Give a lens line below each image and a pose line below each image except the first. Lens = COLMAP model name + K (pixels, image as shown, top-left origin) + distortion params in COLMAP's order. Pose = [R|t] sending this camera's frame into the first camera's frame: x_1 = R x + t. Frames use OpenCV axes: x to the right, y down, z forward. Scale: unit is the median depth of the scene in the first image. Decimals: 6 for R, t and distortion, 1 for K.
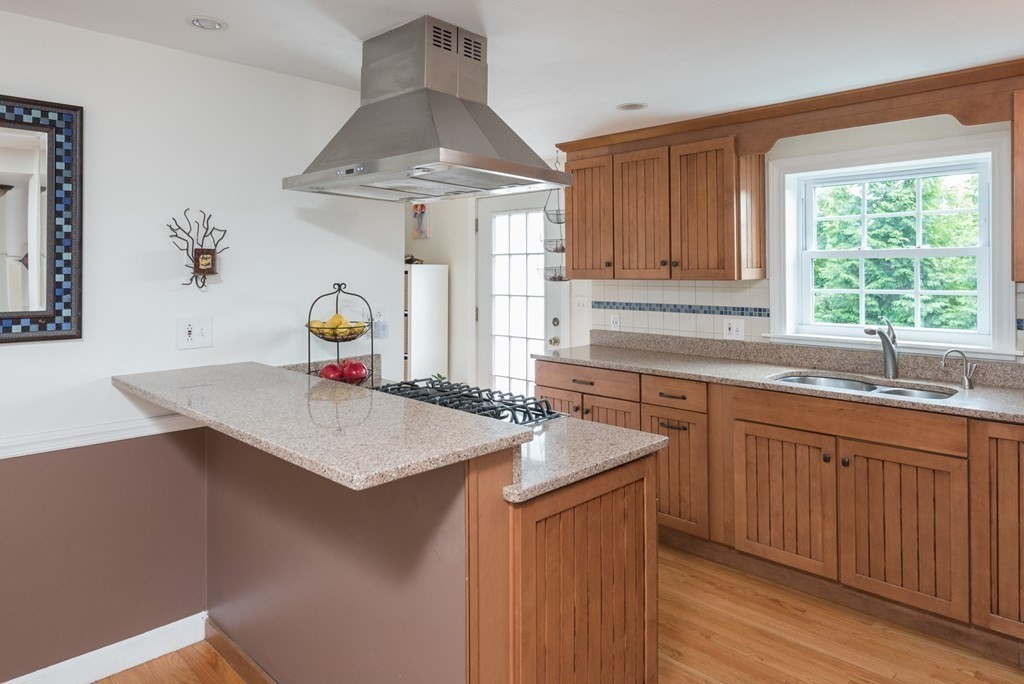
lens RADIAL K [[647.5, 0, 509.1], [0, 647.5, 263.6], [0, 0, 1]] dist [0.026968, -0.001337]
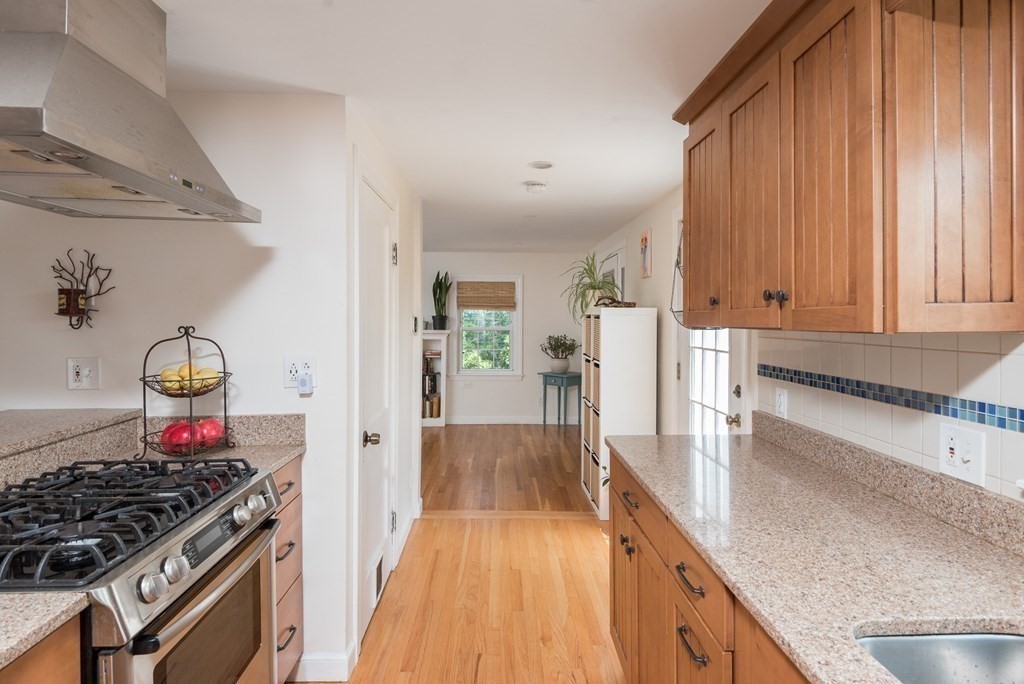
lens RADIAL K [[560.6, 0, 513.4], [0, 560.6, 316.5], [0, 0, 1]] dist [-0.004945, -0.001265]
pose [[0.727646, 0.001409, -0.685952, 0.389721], [0.005115, 0.999959, 0.007480, 0.010591], [0.685934, -0.008951, 0.727609, 0.561124]]
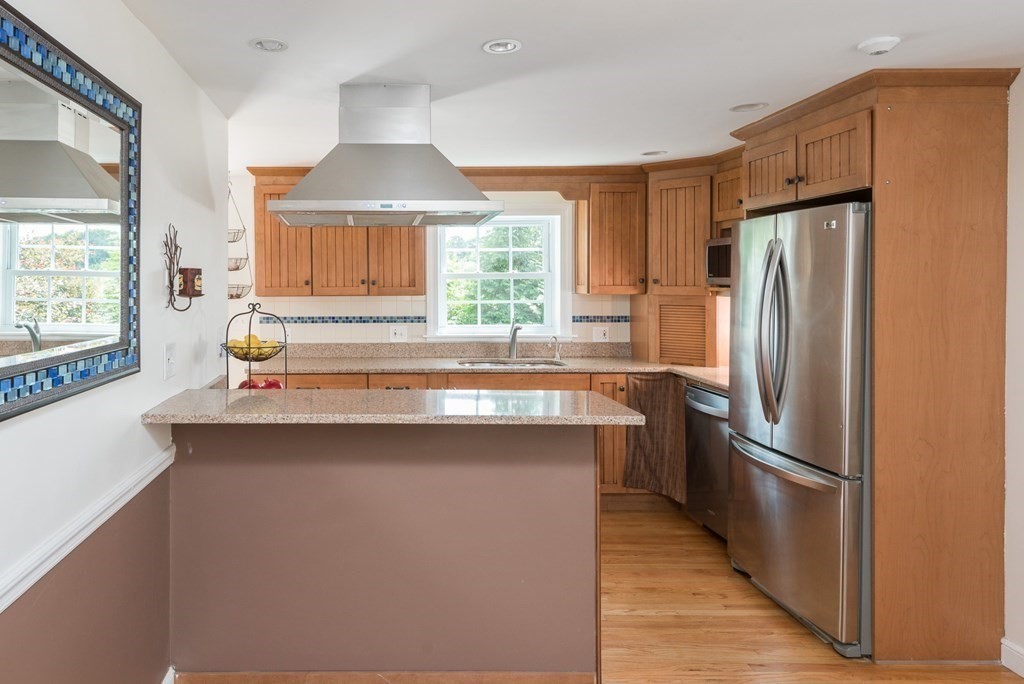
lens RADIAL K [[686.8, 0, 363.2], [0, 686.8, 288.5], [0, 0, 1]] dist [0.003791, 0.000696]
pose [[0.717195, -0.006205, 0.696844, -0.653552], [-0.004128, 0.999905, 0.013153, -0.005372], [-0.696860, -0.012309, 0.717102, 0.087209]]
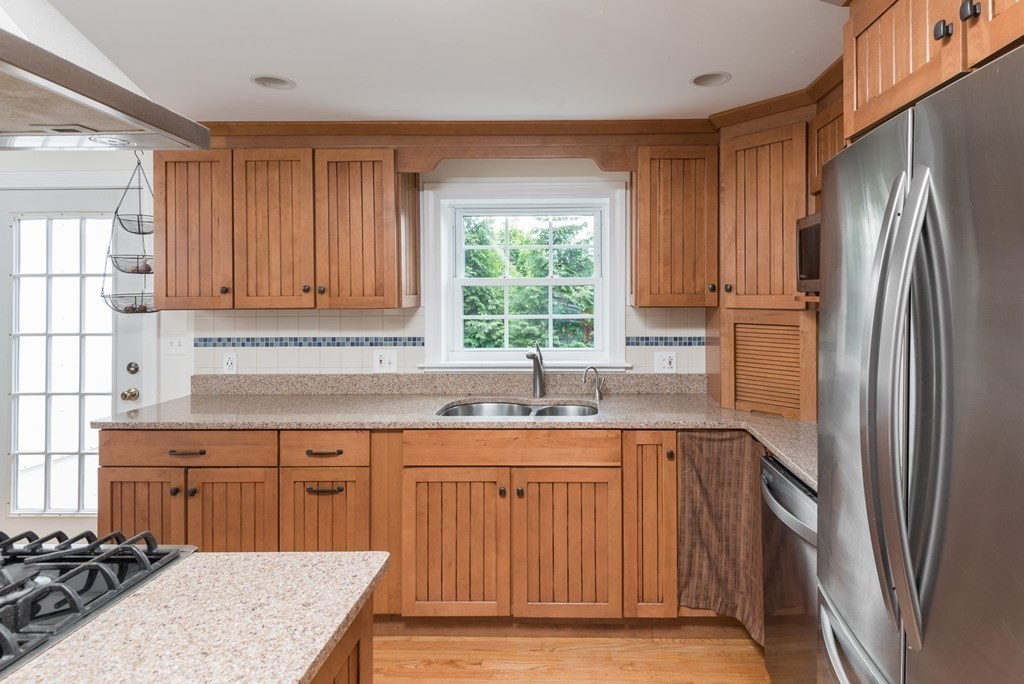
lens RADIAL K [[556.4, 0, 572.1], [0, 556.4, 291.5], [0, 0, 1]] dist [0.040008, -0.032442]
pose [[0.727714, 0.005147, 0.685861, -0.005287], [-0.004342, 0.999986, -0.002897, 0.003088], [-0.685867, -0.000870, 0.727727, 0.248750]]
